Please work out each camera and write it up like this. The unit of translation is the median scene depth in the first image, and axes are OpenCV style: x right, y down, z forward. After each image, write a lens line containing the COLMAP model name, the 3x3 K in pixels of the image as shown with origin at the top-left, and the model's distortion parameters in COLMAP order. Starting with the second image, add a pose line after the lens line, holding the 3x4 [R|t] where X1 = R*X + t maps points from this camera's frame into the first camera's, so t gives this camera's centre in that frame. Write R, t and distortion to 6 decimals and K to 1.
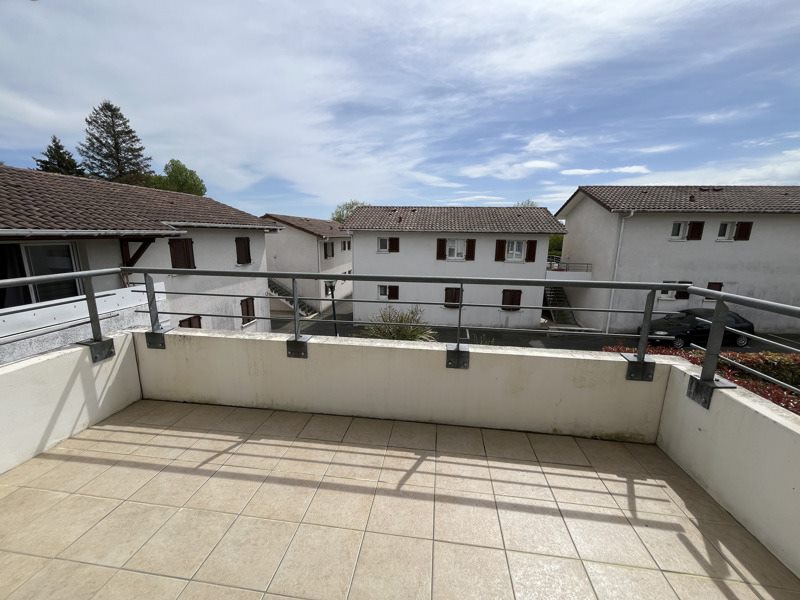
lens RADIAL K [[321.4, 0, 400.0], [0, 321.4, 300.0], [0, 0, 1]] dist [-0.002044, -0.000134]
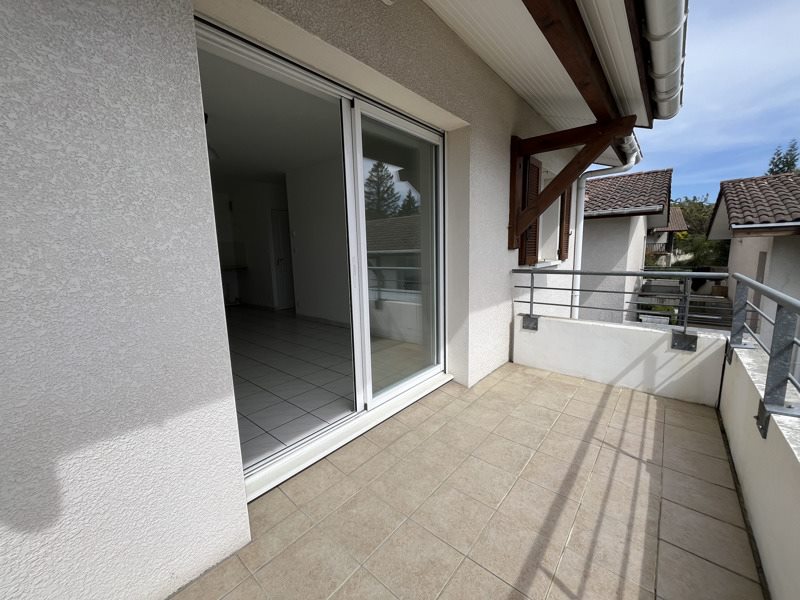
lens RADIAL K [[321.4, 0, 400.0], [0, 321.4, 300.0], [0, 0, 1]] dist [-0.002044, -0.000134]
pose [[-0.540784, 0.129130, -0.831191, 0.645617], [-0.144366, 0.959236, 0.242949, -0.140214], [0.828680, 0.251379, -0.500097, 0.791778]]
